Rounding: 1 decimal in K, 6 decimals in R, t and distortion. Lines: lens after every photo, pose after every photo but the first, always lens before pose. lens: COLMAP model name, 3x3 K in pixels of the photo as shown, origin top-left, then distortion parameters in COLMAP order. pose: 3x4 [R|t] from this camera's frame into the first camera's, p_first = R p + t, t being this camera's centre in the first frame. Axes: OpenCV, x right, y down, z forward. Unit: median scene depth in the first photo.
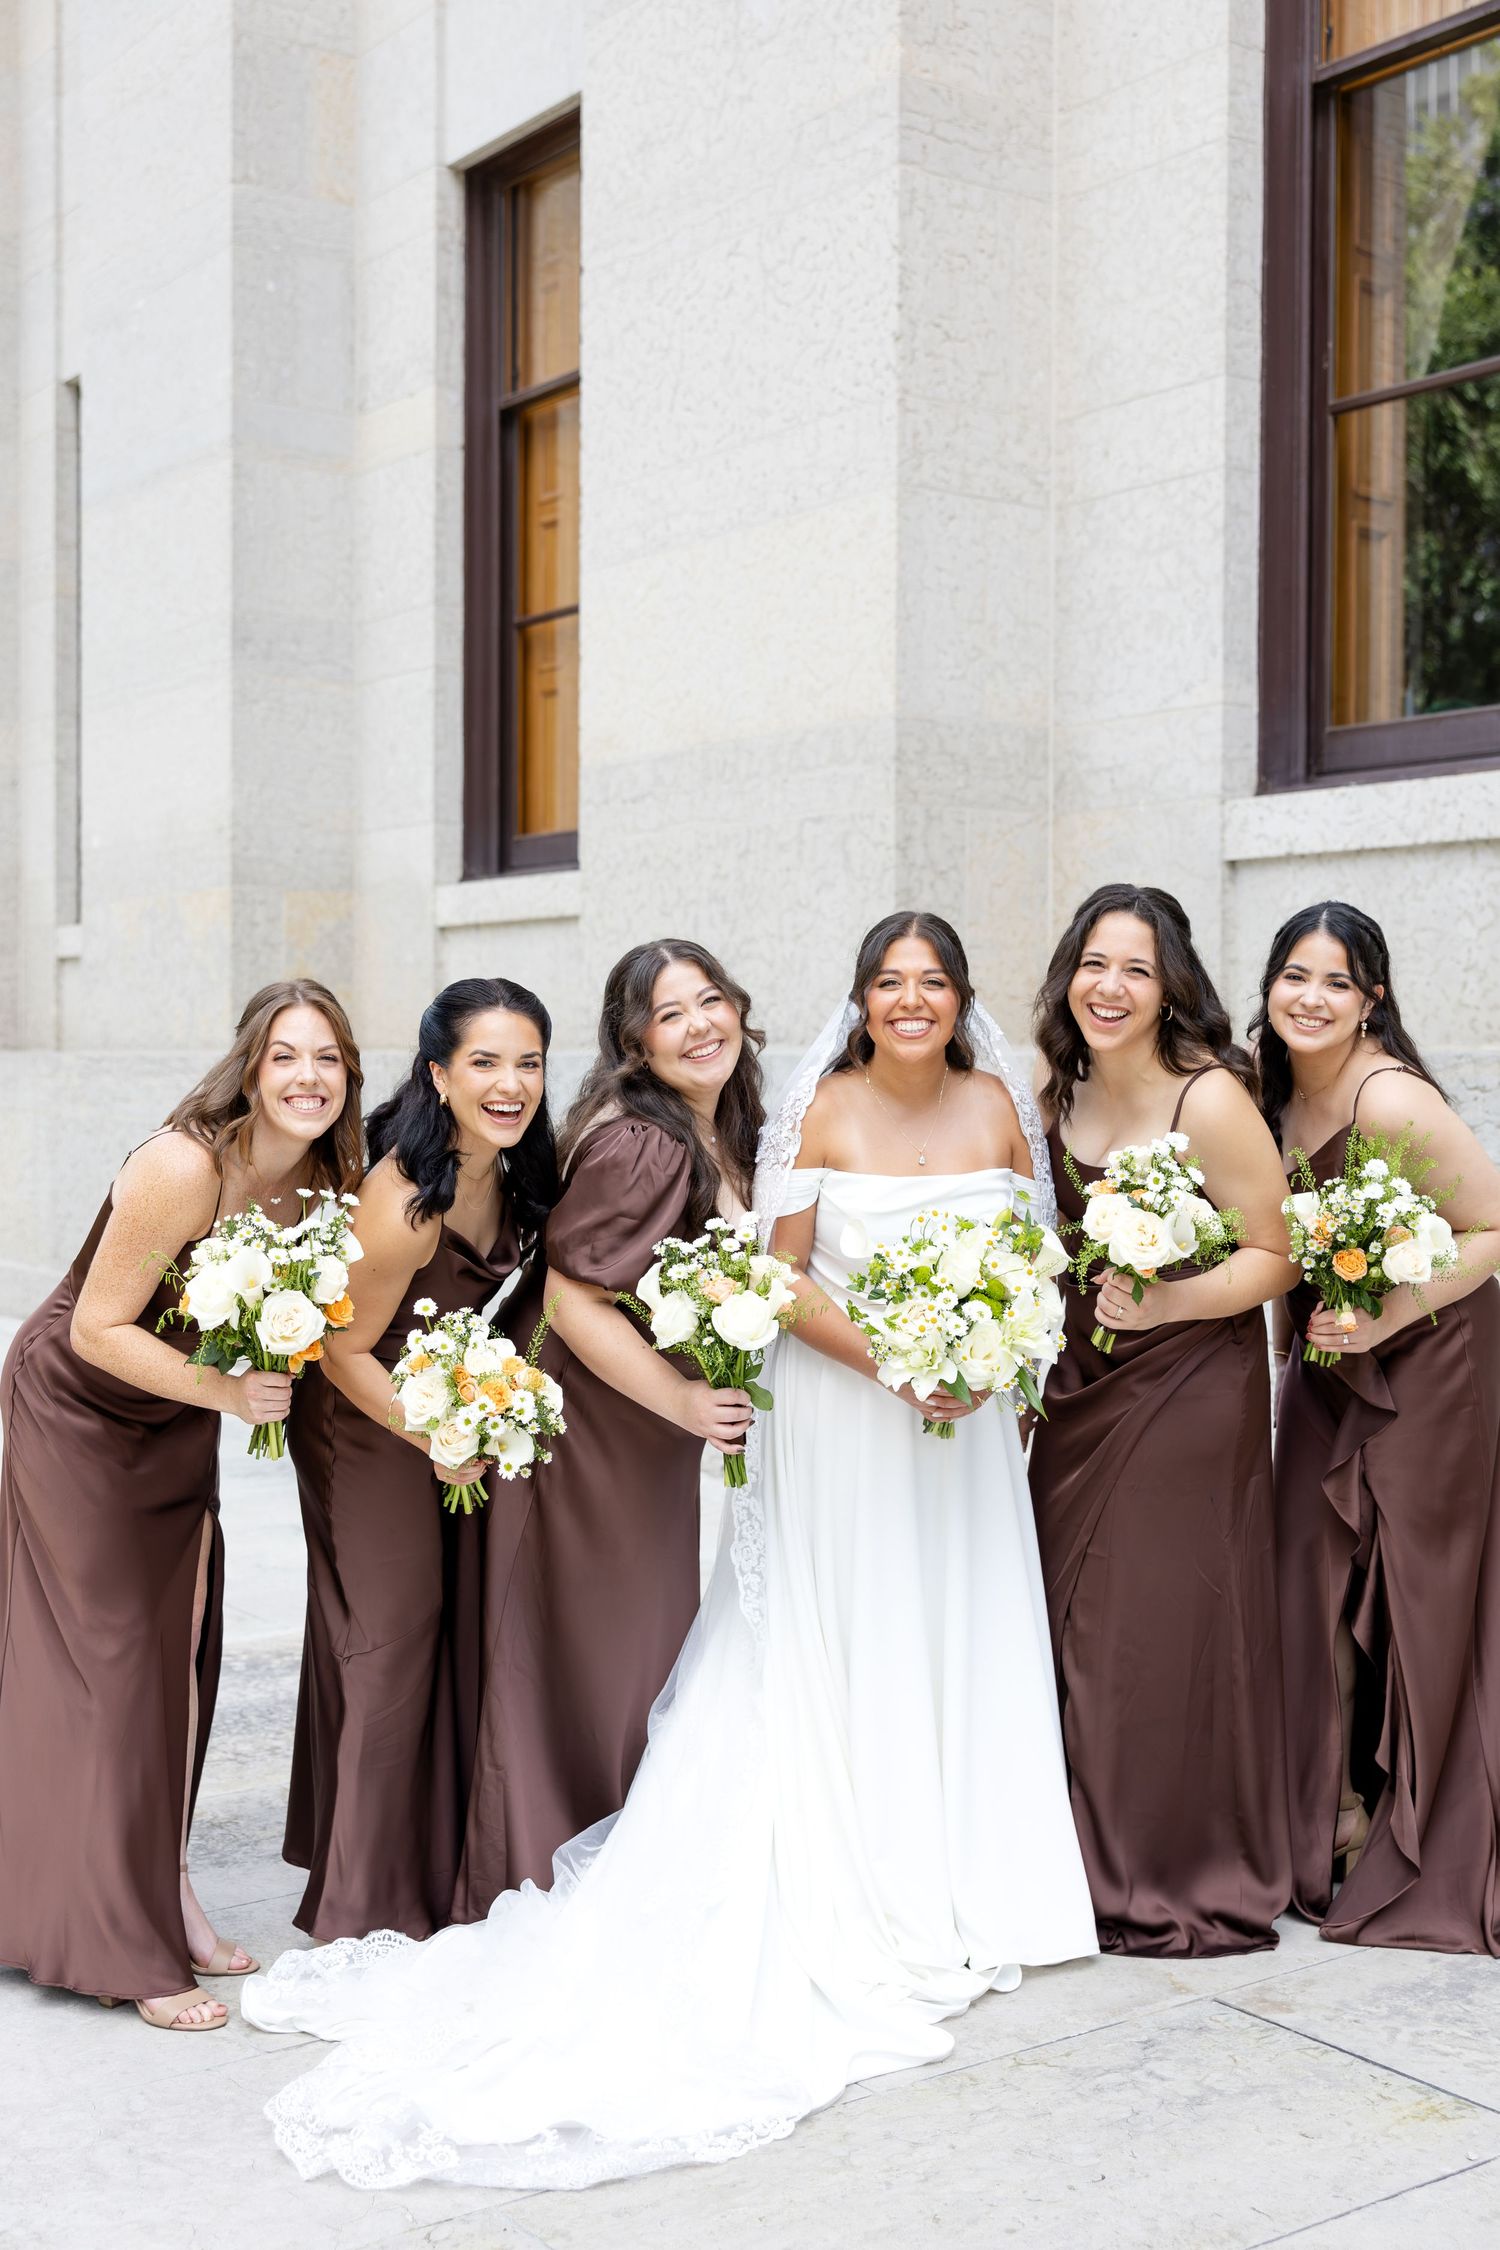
lens RADIAL K [[2594.1, 0, 734.0], [0, 2594.1, 1129.1], [0, 0, 1]] dist [0.012701, 0.000000]
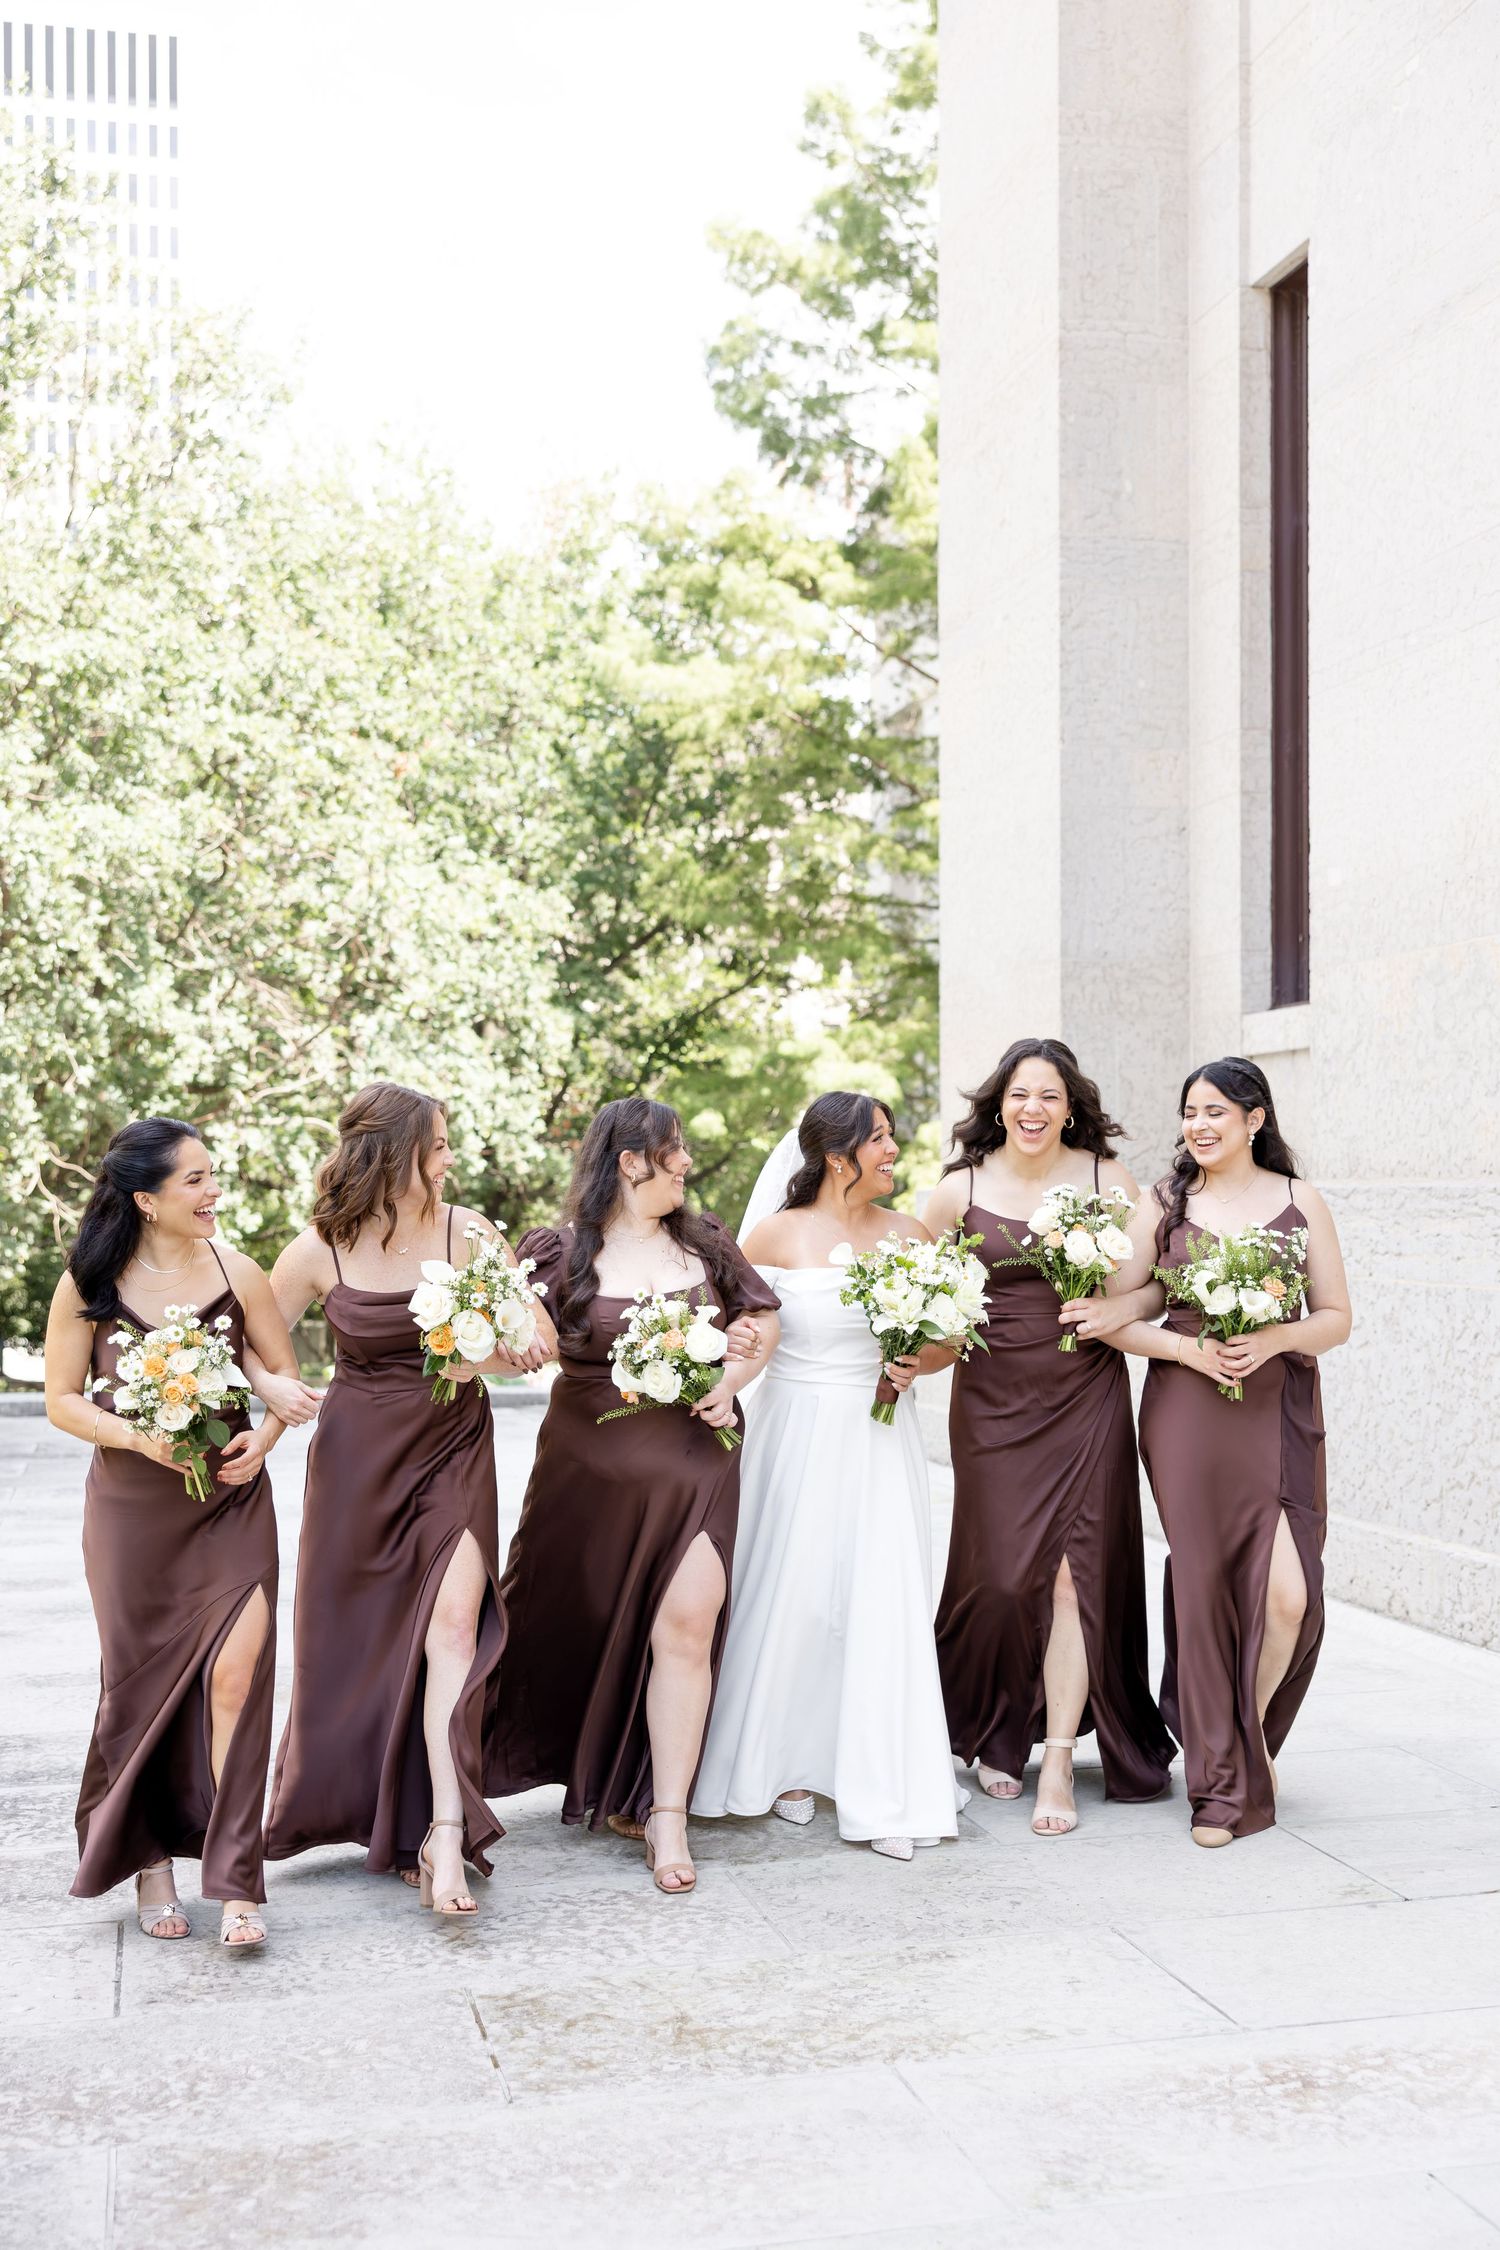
lens RADIAL K [[2594.1, 0, 749.8], [0, 2594.1, 1128.8], [0, 0, 1]] dist [0.012701, 0.000000]
pose [[0.923468, -0.020392, -0.383133, -0.110914], [0.001215, 0.998737, -0.050229, -0.008406], [0.383673, 0.045919, 0.922326, 0.269749]]
